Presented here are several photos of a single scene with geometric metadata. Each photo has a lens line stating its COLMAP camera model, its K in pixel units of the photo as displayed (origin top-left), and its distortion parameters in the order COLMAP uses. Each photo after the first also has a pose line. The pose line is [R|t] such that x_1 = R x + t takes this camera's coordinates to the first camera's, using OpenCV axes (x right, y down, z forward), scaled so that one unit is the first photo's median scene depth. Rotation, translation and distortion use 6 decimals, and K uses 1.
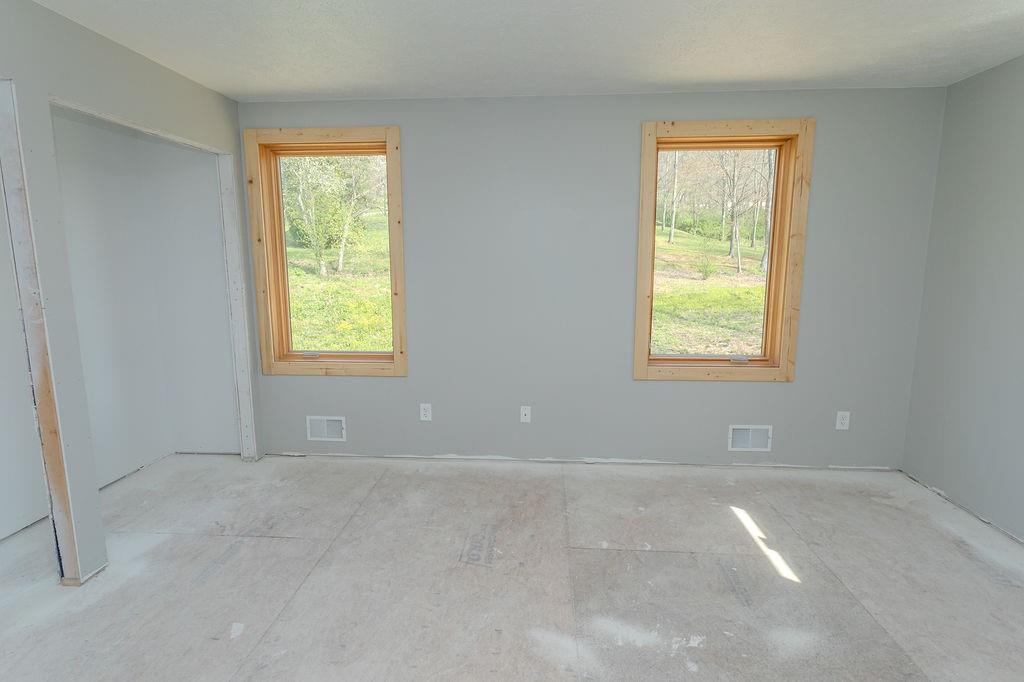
lens RADIAL K [[516.5, 0, 509.5], [0, 516.5, 337.4], [0, 0, 1]] dist [-0.000400, 0.000293]
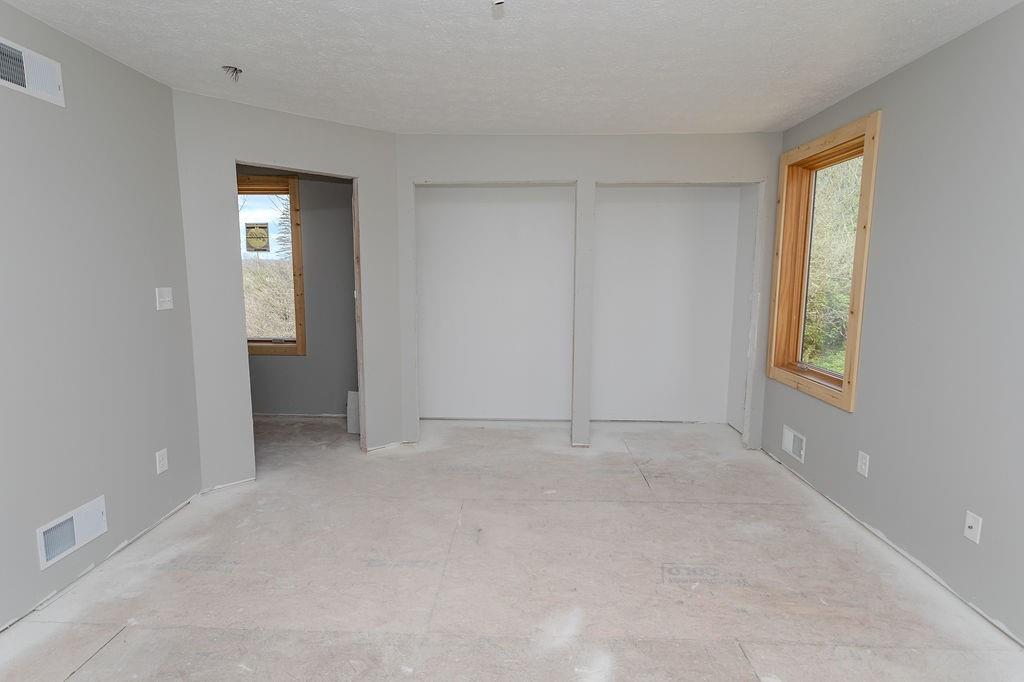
lens RADIAL K [[503.6, 0, 505.9], [0, 503.6, 339.6], [0, 0, 1]] dist [0.000649, 0.000870]
pose [[0.028486, 0.135693, -0.990341, 0.630137], [-0.154859, 0.979381, 0.129737, -0.064611], [0.987526, 0.149668, 0.048912, 0.438257]]
